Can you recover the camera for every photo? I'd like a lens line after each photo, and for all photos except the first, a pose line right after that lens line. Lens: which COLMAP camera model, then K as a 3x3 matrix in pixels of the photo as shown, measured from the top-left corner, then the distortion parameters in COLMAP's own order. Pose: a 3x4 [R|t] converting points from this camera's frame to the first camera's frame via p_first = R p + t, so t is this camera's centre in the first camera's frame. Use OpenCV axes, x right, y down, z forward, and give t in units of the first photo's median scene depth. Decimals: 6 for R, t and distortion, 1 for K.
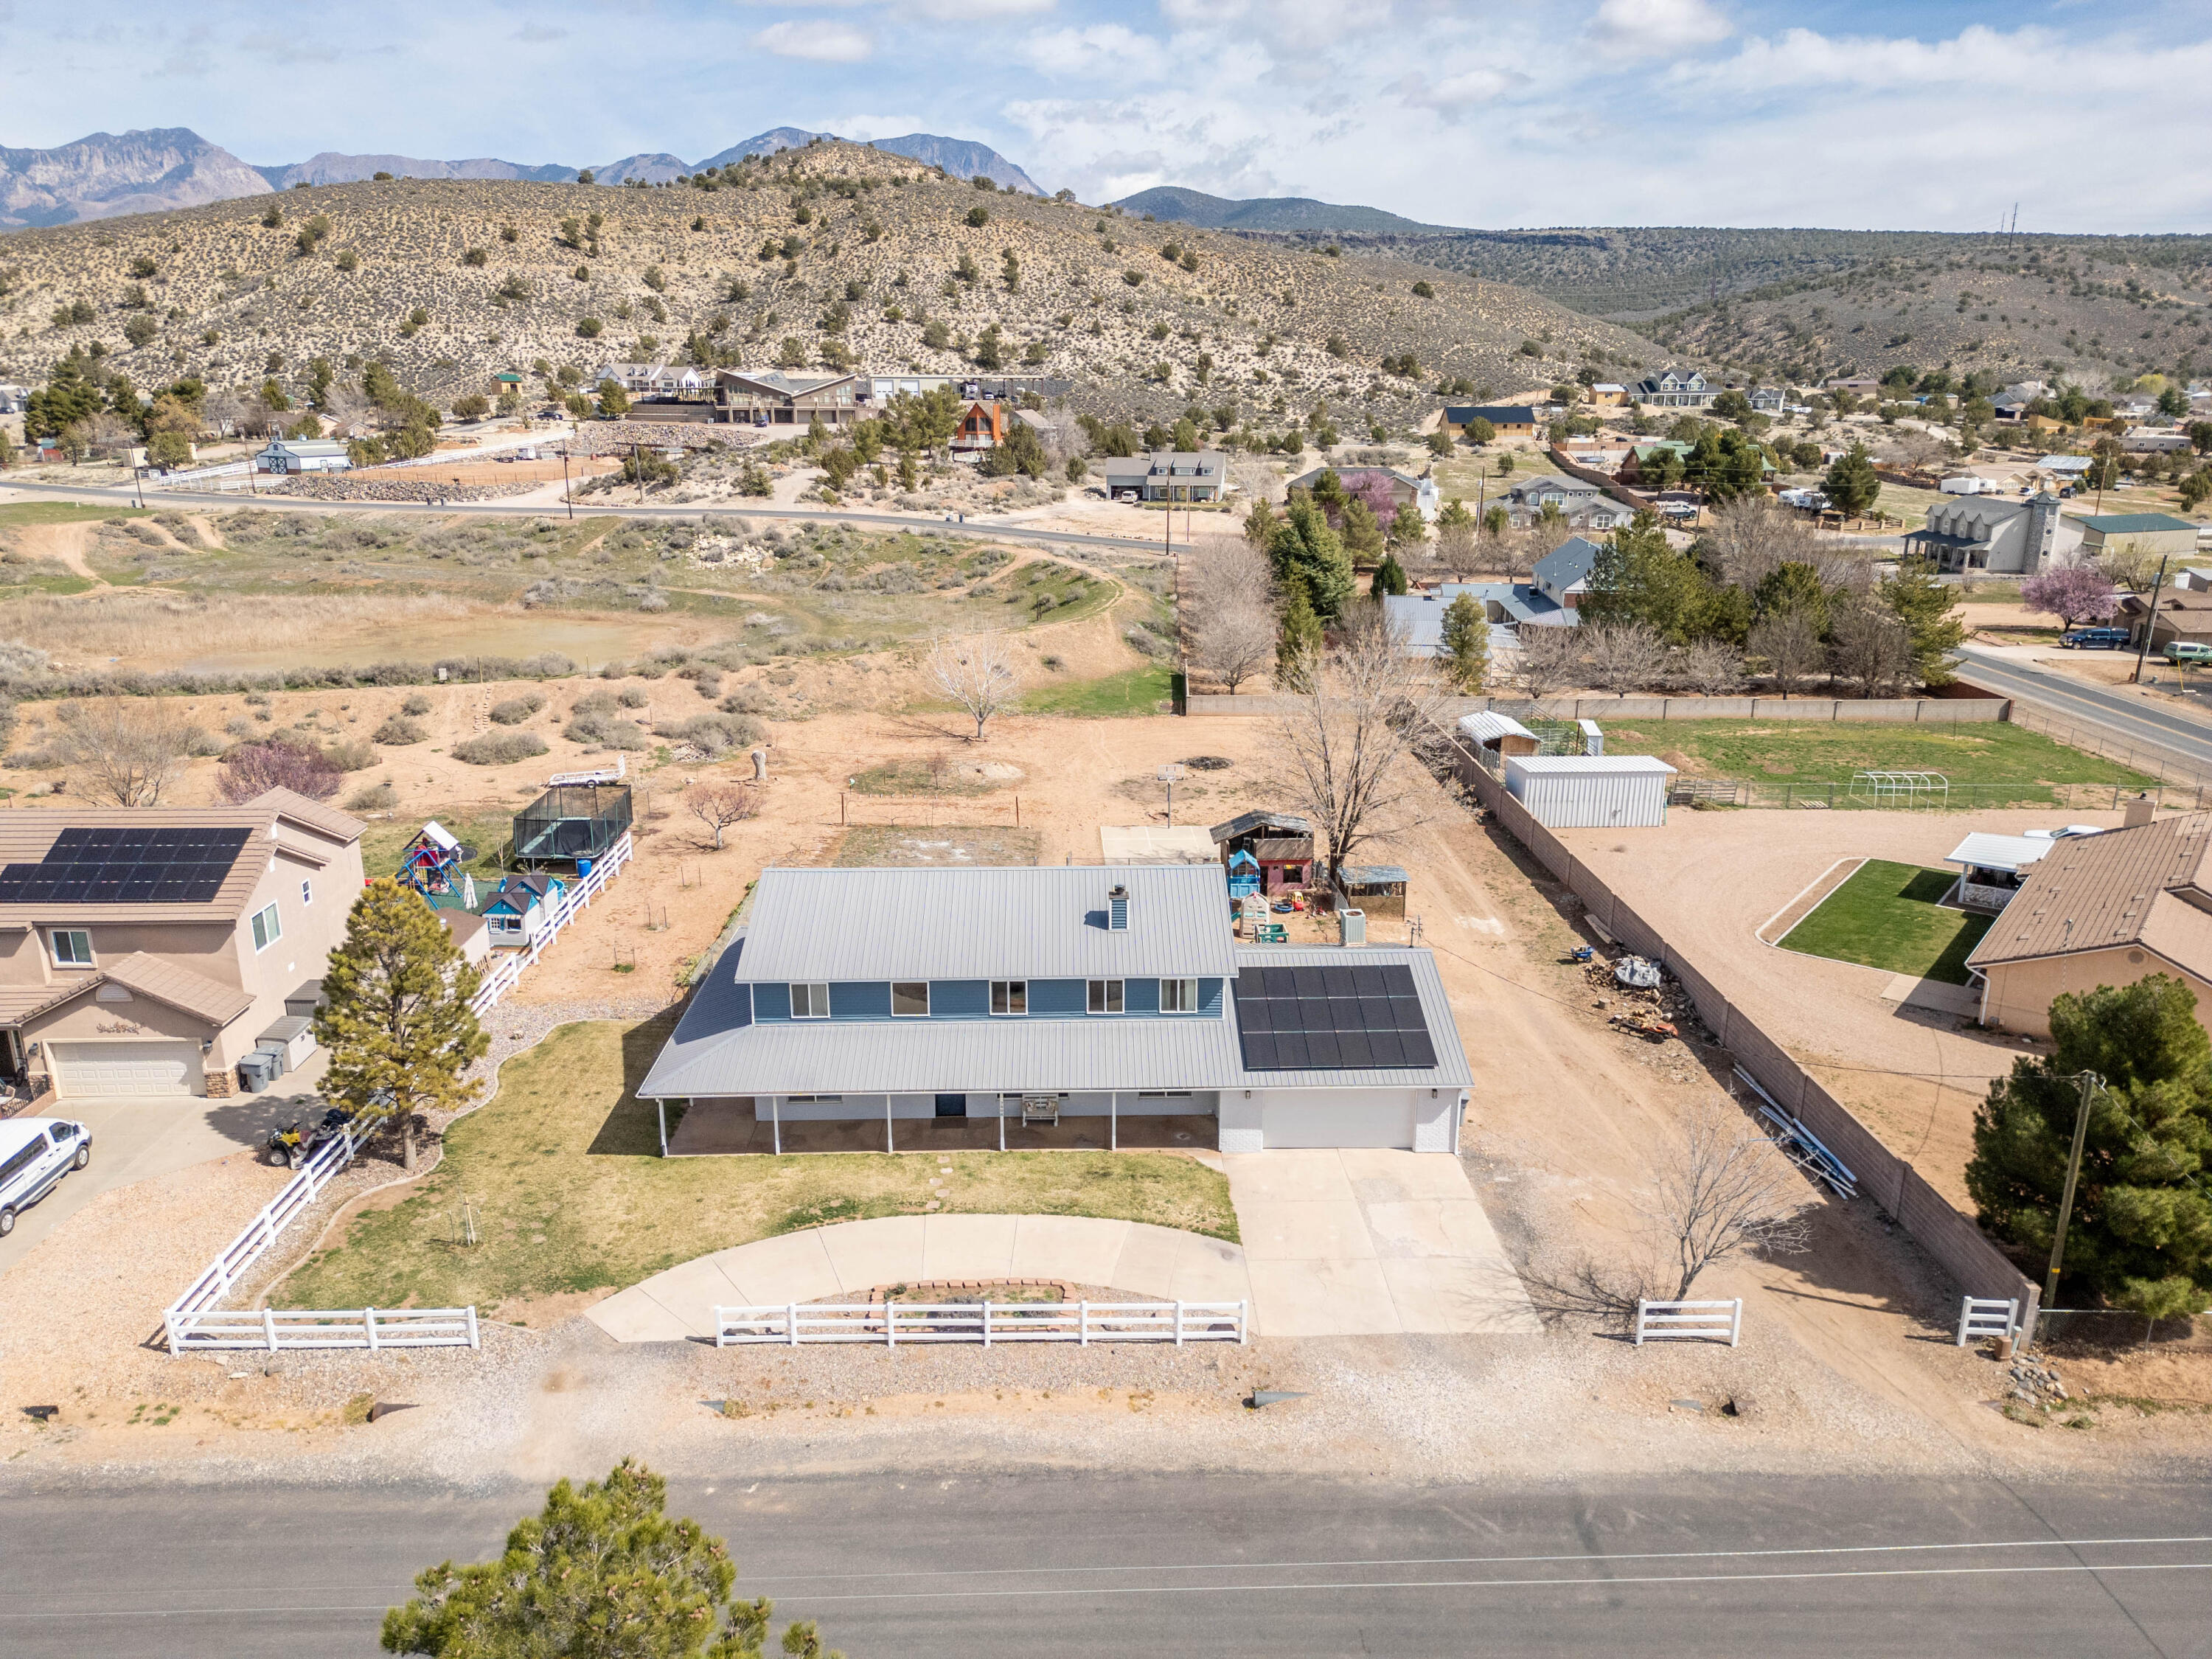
lens RADIAL K [[1546.3, 0, 1105.9], [0, 1546.3, 832.4], [0, 0, 1]] dist [0.074213, -0.065866]
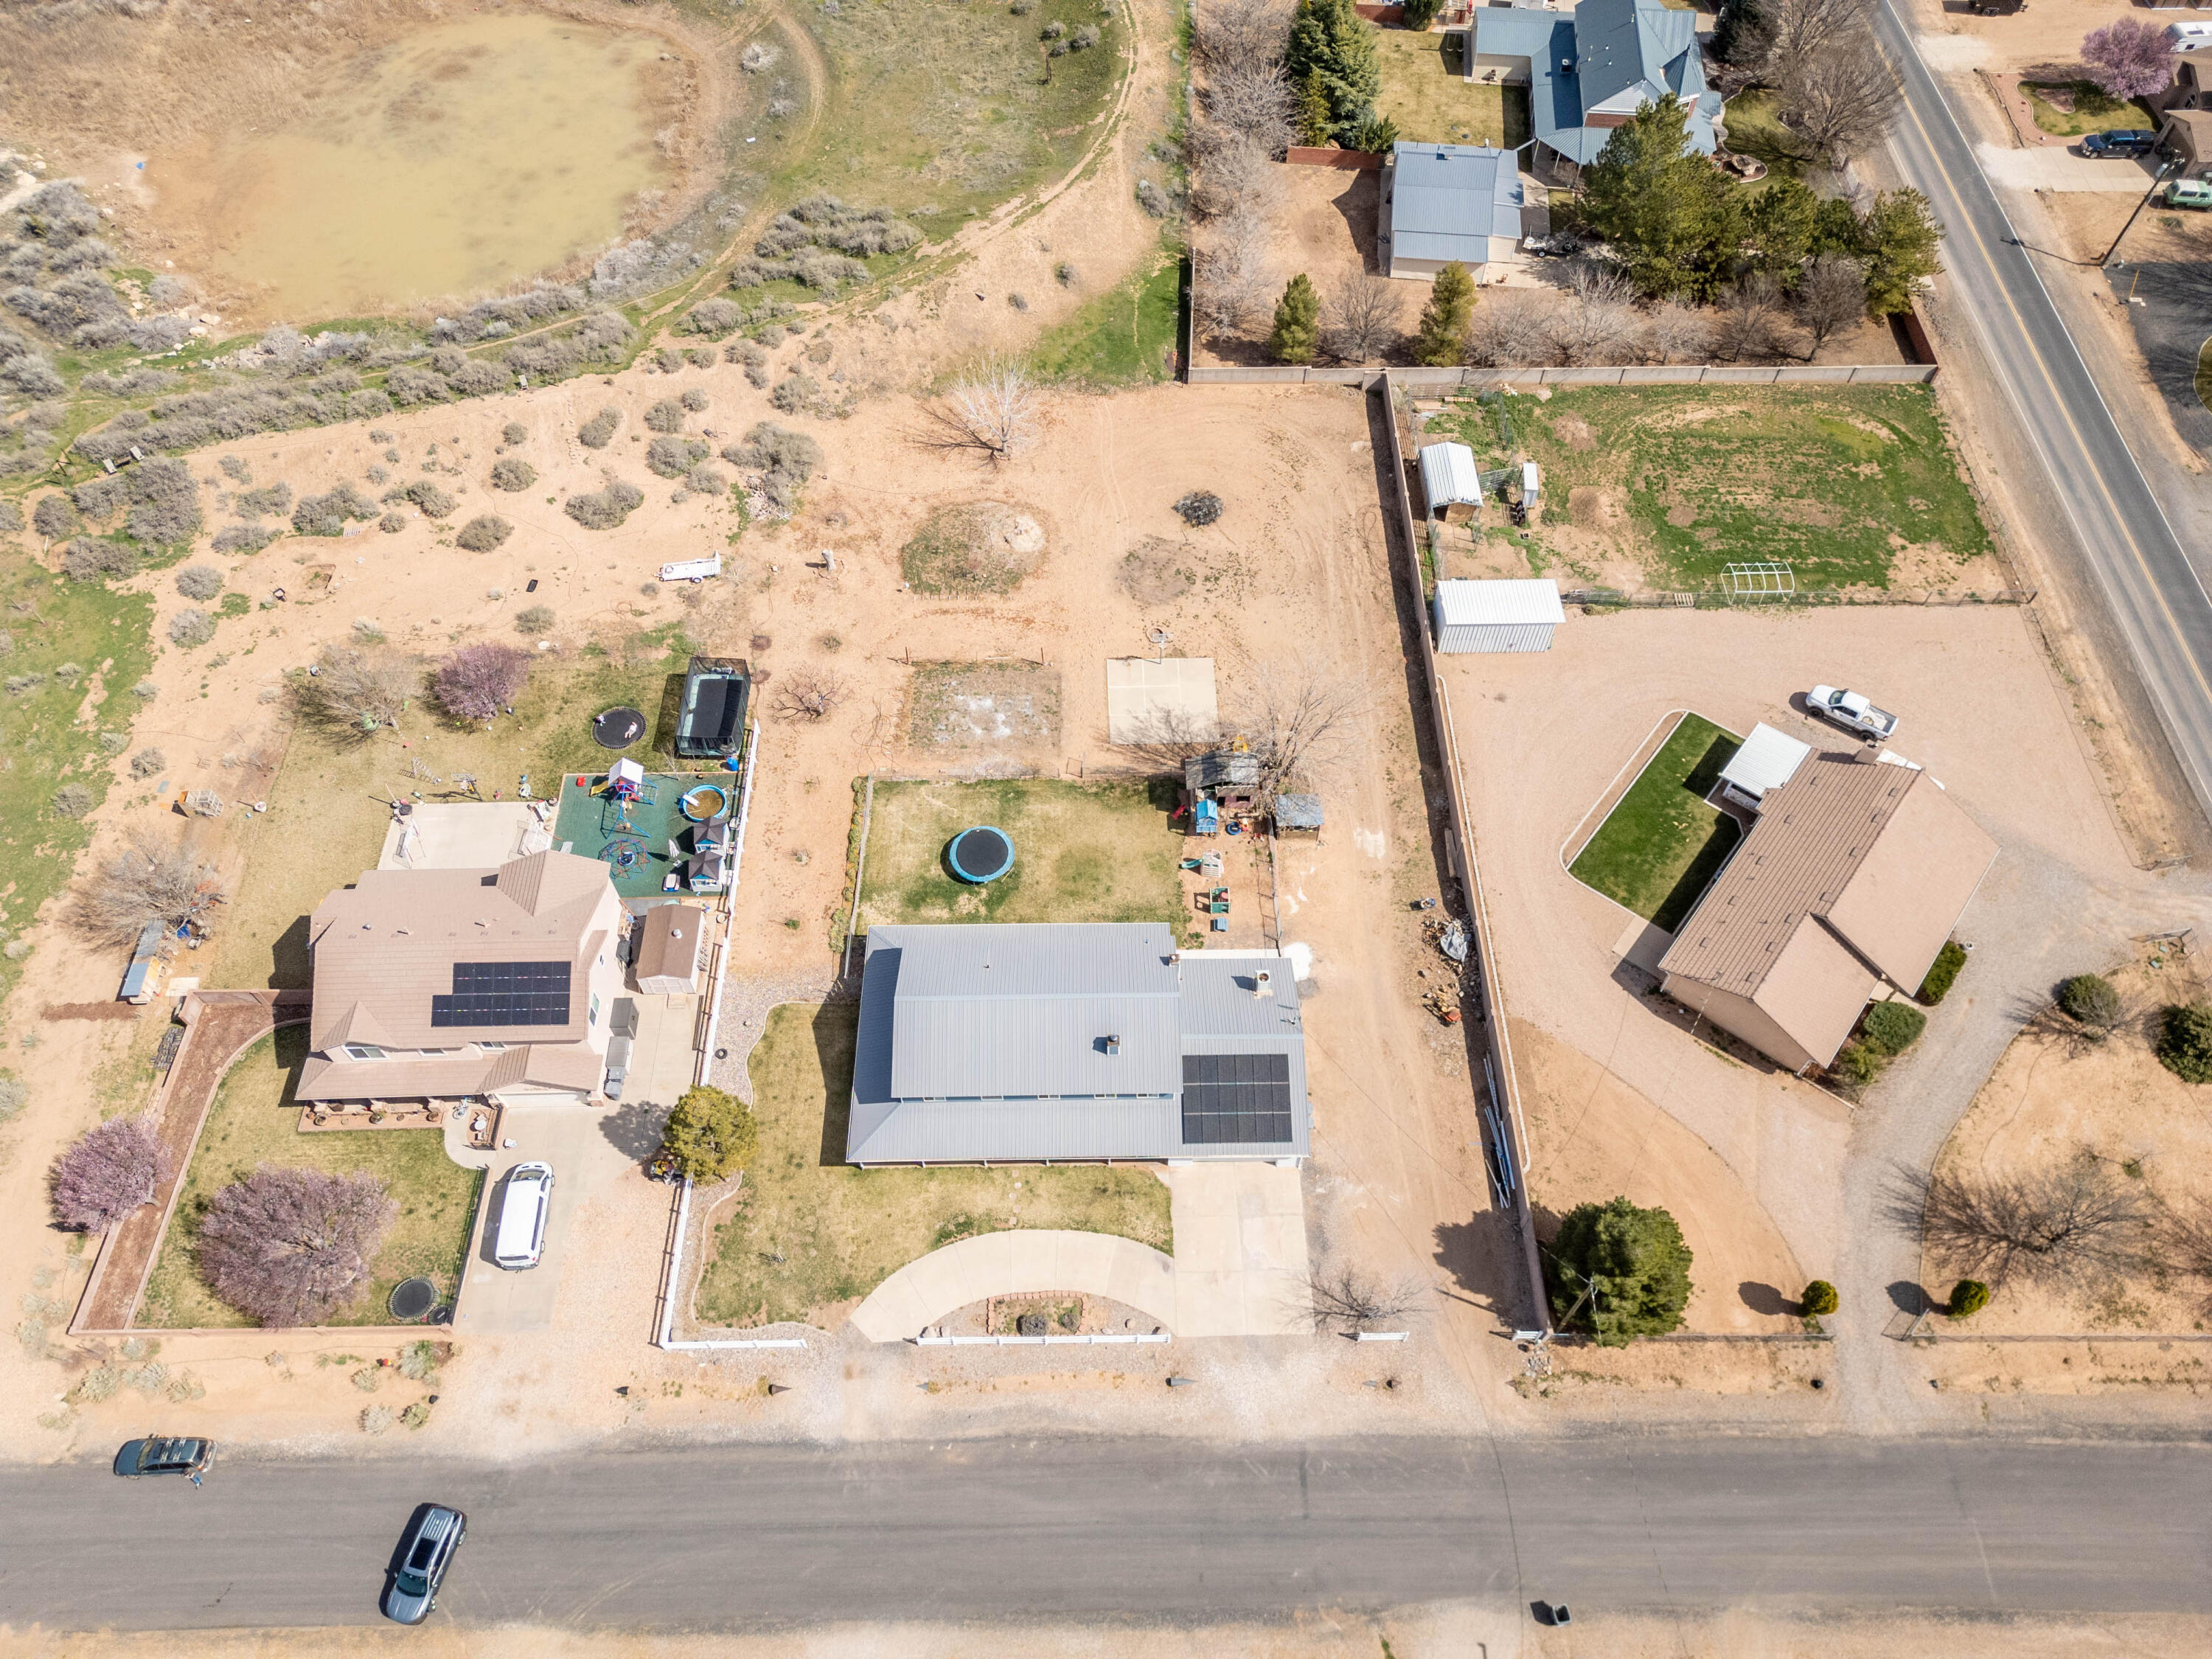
lens RADIAL K [[1546.3, 0, 1106.0], [0, 1546.3, 828.2], [0, 0, 1]] dist [0.074213, -0.065866]
pose [[0.999930, 0.008346, -0.008351, 0.003189], [-0.001151, 0.772835, 0.634605, -0.308313], [0.011751, -0.634552, 0.772791, -0.036043]]
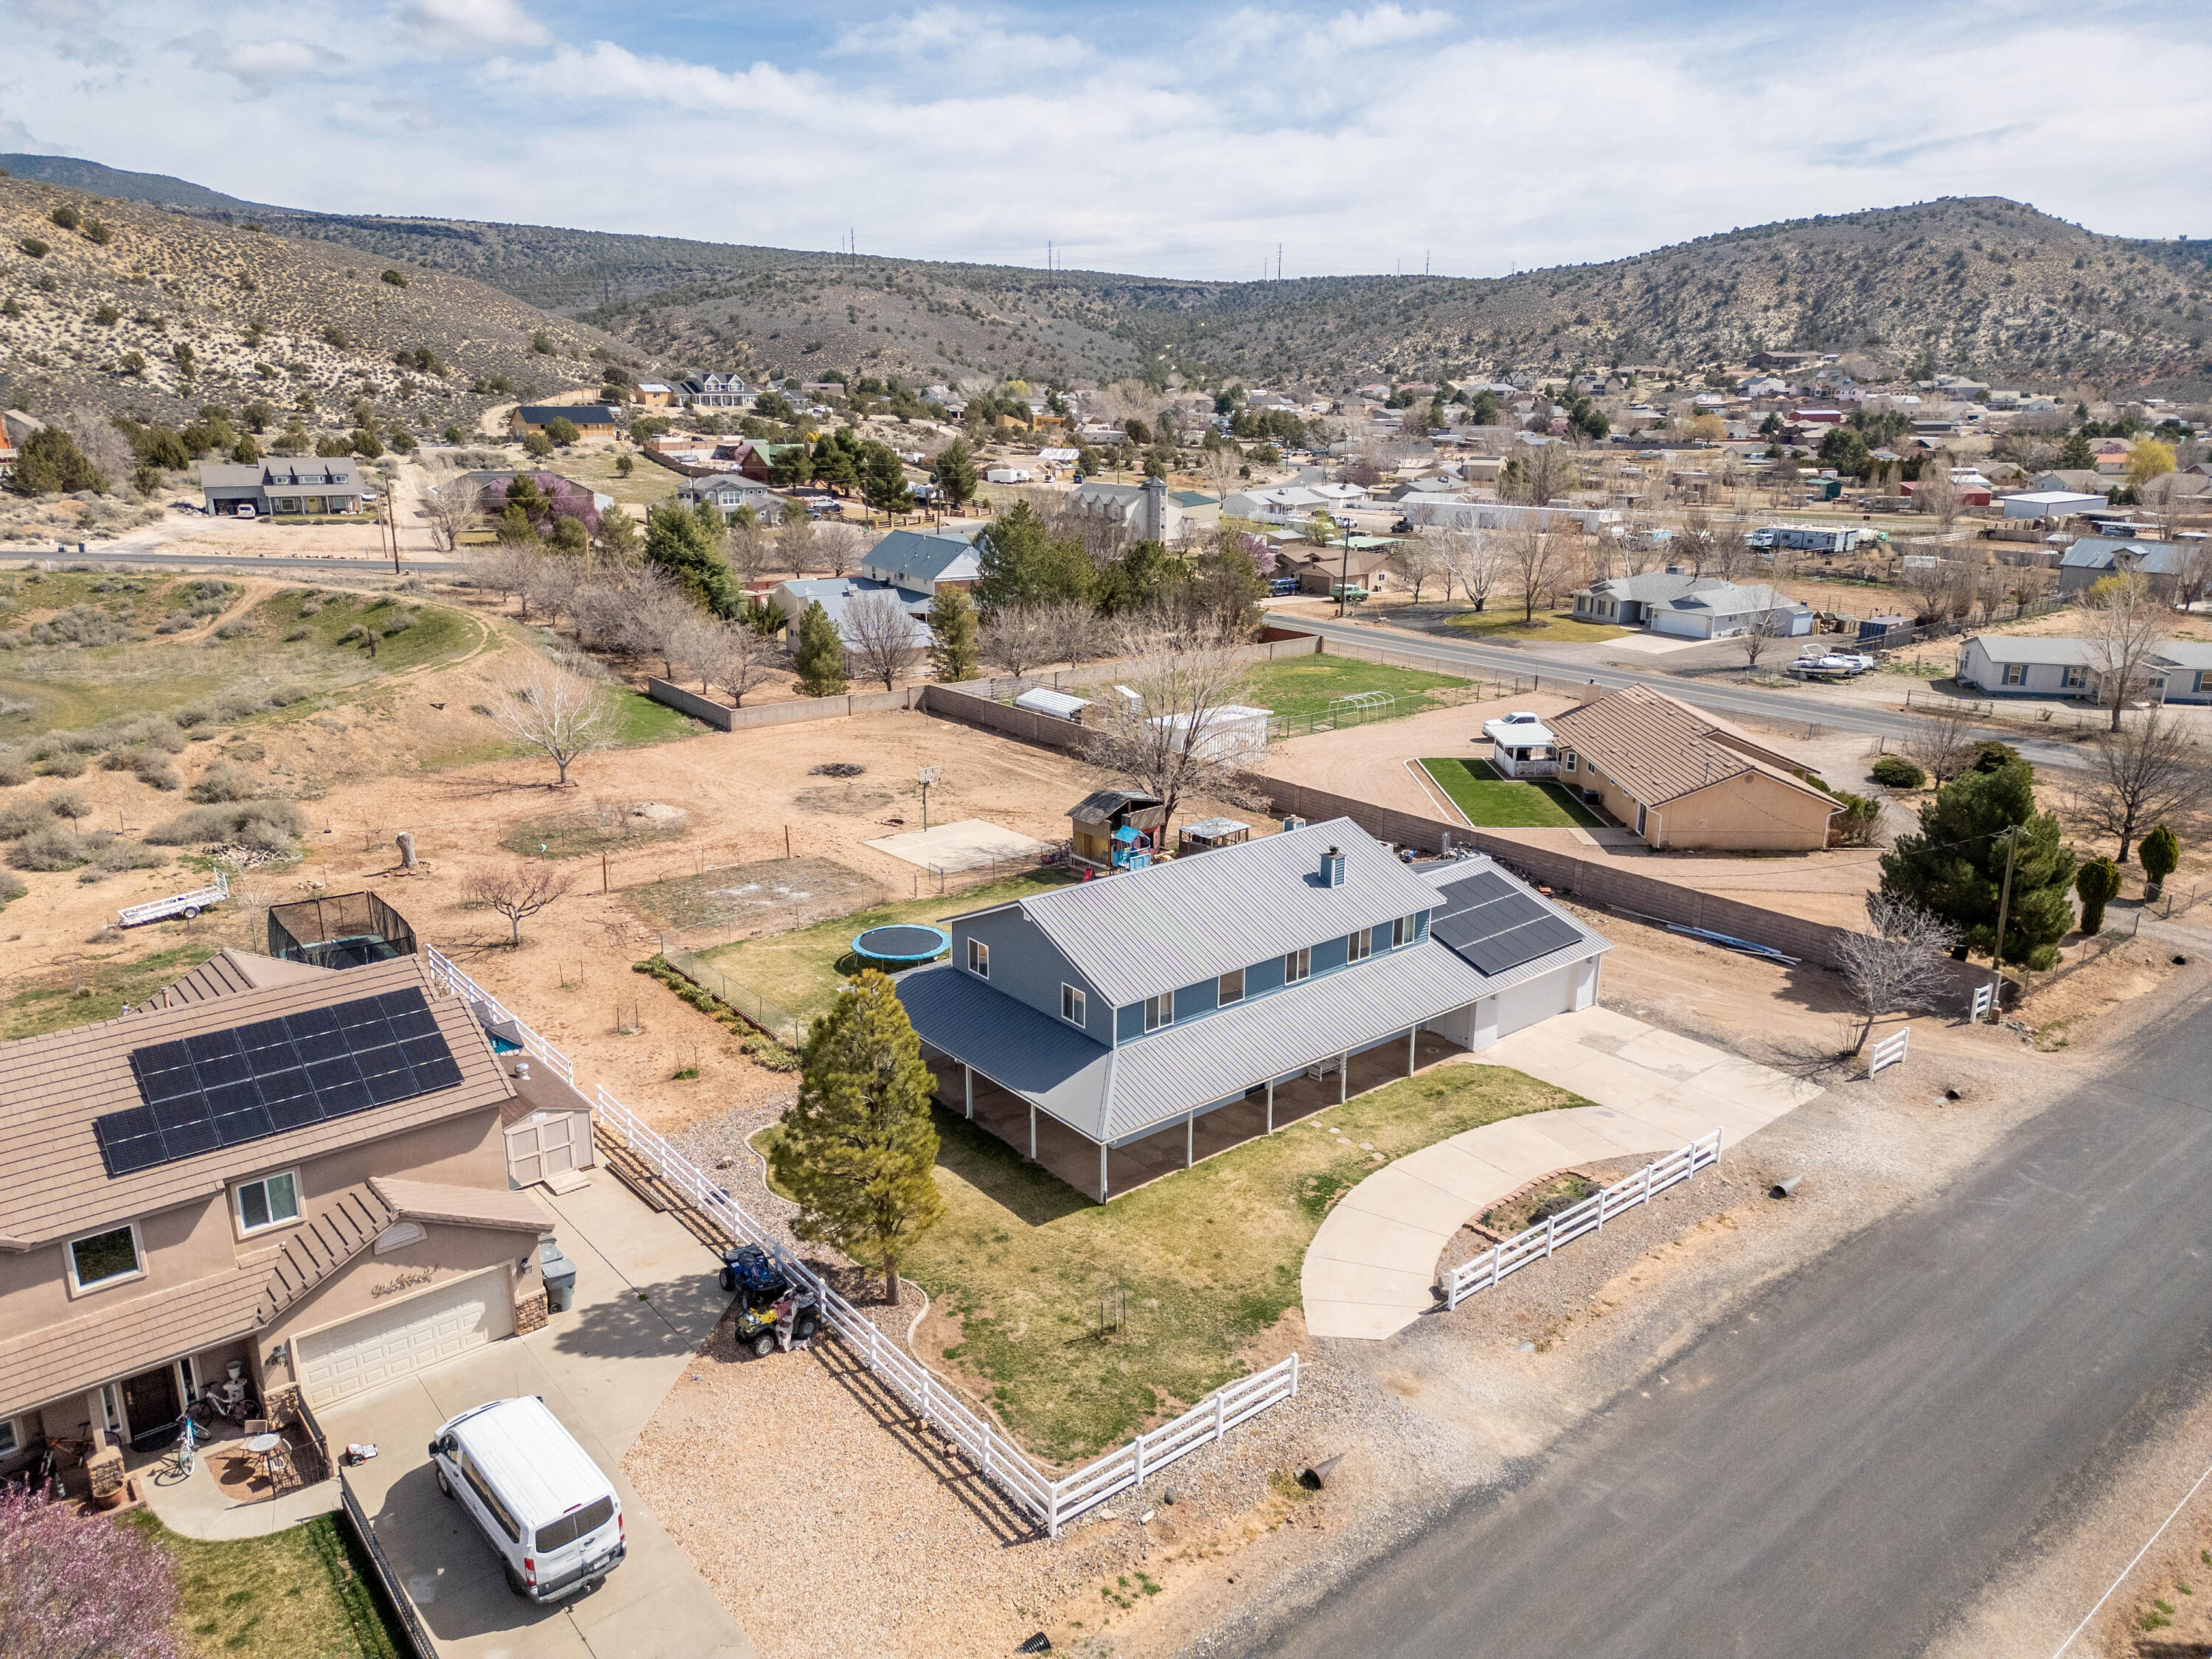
lens RADIAL K [[1546.3, 0, 1108.5], [0, 1546.3, 831.7], [0, 0, 1]] dist [0.074213, -0.065866]
pose [[0.785317, -0.172066, 0.594702, -0.198486], [0.172068, 0.983416, 0.057315, -0.016998], [-0.594702, 0.057318, 0.801900, 0.055693]]
